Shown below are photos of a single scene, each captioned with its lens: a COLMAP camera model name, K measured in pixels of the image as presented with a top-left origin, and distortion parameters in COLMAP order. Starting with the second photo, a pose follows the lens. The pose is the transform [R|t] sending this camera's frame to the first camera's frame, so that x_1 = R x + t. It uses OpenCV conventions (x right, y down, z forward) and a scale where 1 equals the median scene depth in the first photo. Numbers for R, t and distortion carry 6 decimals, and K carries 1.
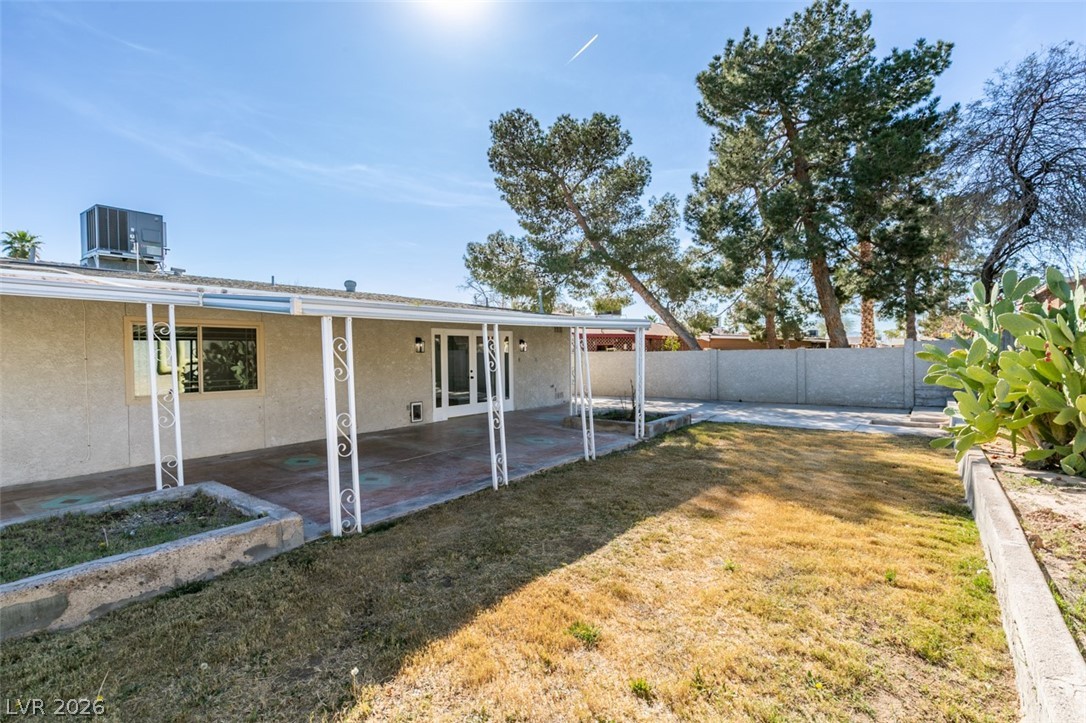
lens RADIAL K [[513.9, 0, 540.9], [0, 513.9, 358.6], [0, 0, 1]] dist [-0.002502, -0.000130]
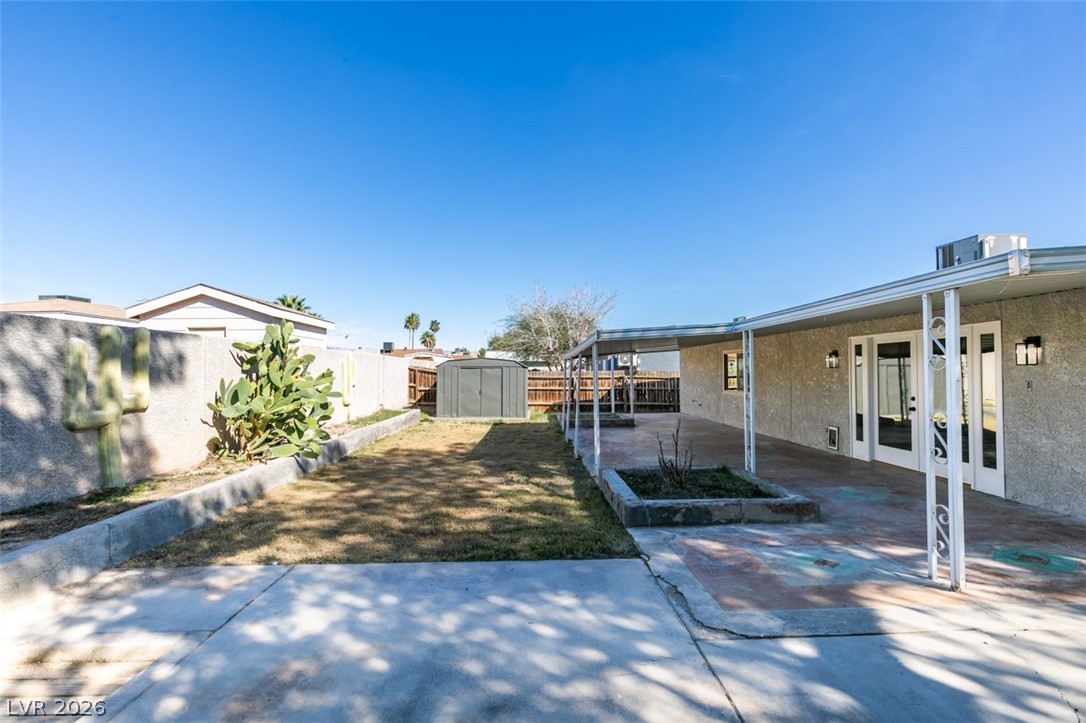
lens RADIAL K [[483.2, 0, 542.6], [0, 483.2, 361.0], [0, 0, 1]] dist [0.007073, -0.000305]
pose [[-0.752964, -0.001593, -0.658060, 0.620419], [0.001088, 0.999993, -0.003666, -0.020126], [0.658061, -0.003476, -0.752956, 1.230187]]
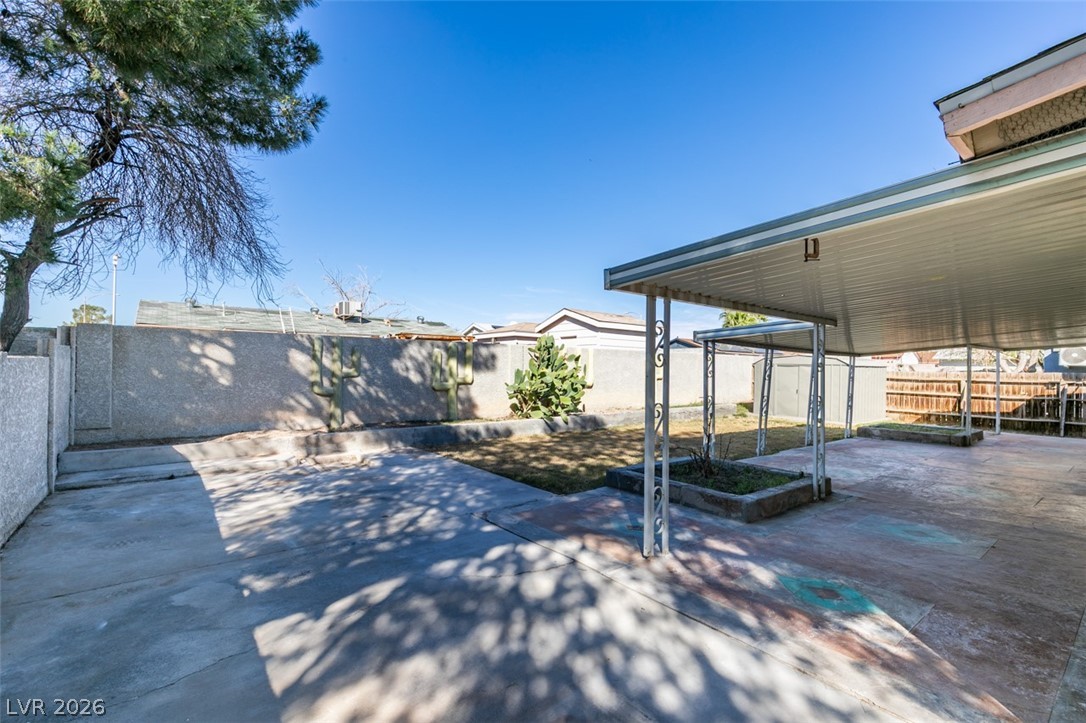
lens RADIAL K [[483.2, 0, 539.0], [0, 483.2, 360.1], [0, 0, 1]] dist [0.007073, -0.000305]
pose [[-0.976294, -0.001433, 0.216442, 0.236056], [-0.001550, 0.999999, -0.000372, -0.019421], [-0.216441, -0.000699, -0.976295, 1.519668]]
